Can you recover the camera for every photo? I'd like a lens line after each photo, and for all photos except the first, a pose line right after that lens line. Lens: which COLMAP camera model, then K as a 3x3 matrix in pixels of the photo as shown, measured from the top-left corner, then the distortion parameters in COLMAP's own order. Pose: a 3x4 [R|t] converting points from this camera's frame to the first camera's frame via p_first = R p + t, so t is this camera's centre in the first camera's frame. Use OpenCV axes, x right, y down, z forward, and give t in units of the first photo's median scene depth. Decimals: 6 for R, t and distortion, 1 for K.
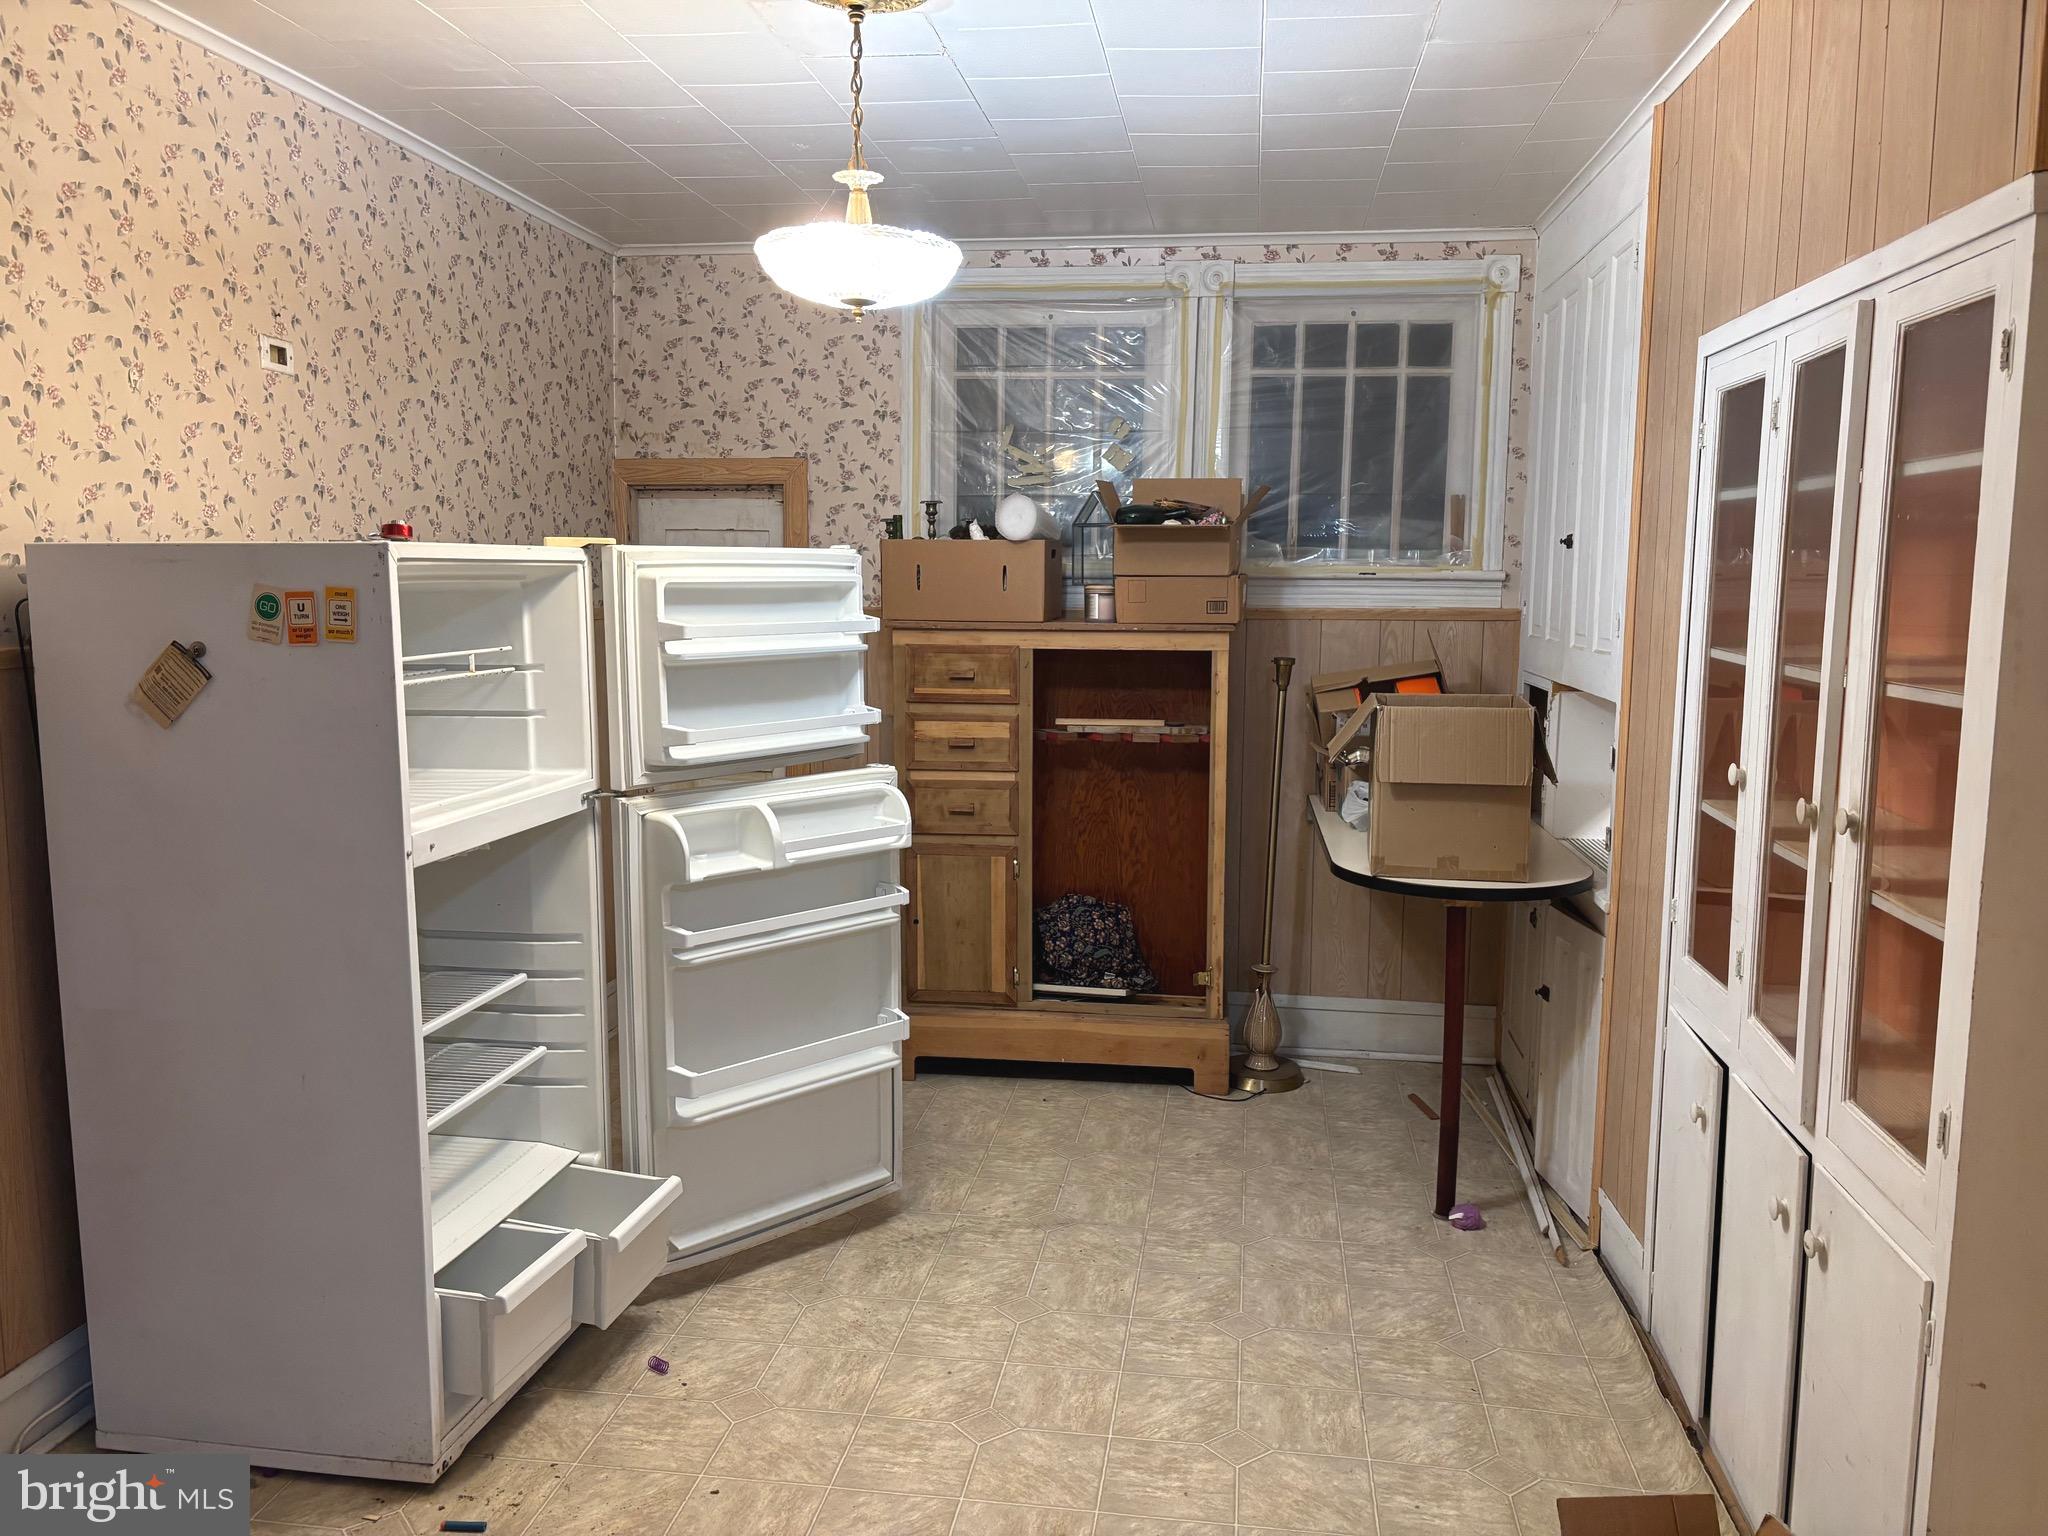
lens RADIAL K [[1593.6, 0, 1019.1], [0, 1593.6, 767.8], [0, 0, 1]] dist [0.128259, -0.000995]
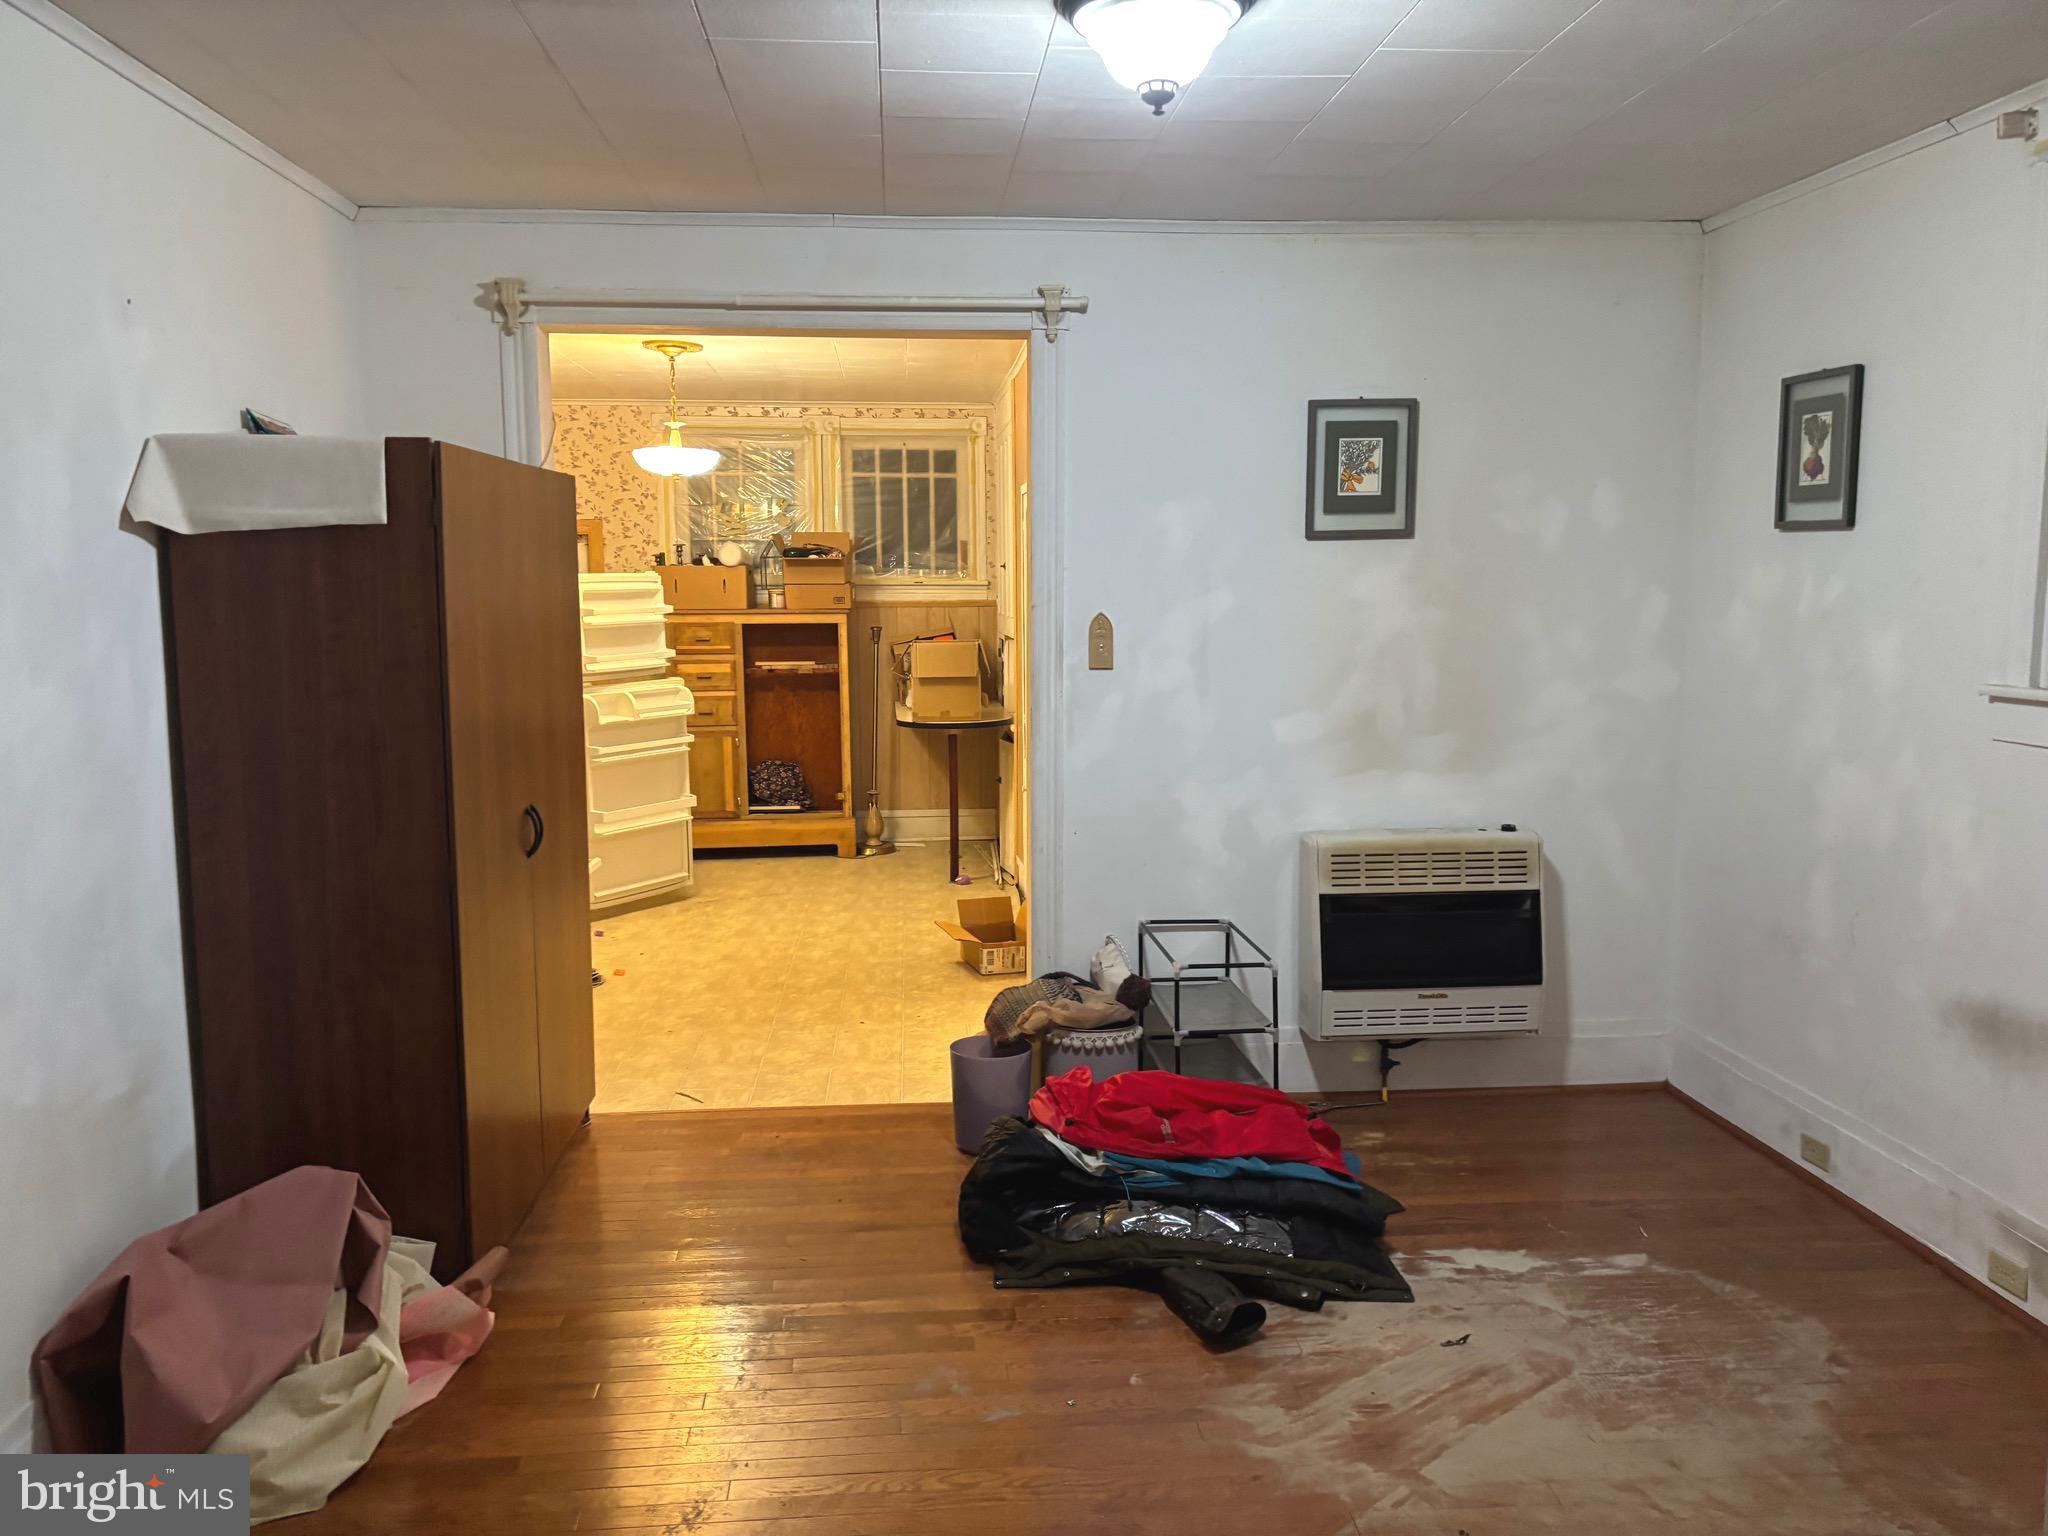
lens RADIAL K [[1593.6, 0, 1030.3], [0, 1593.6, 768.6], [0, 0, 1]] dist [0.128259, -0.000995]
pose [[0.975442, -0.041417, 0.216329, -0.072281], [0.042627, 0.999091, -0.000926, 0.107607], [-0.216094, 0.010125, 0.976320, -0.877048]]
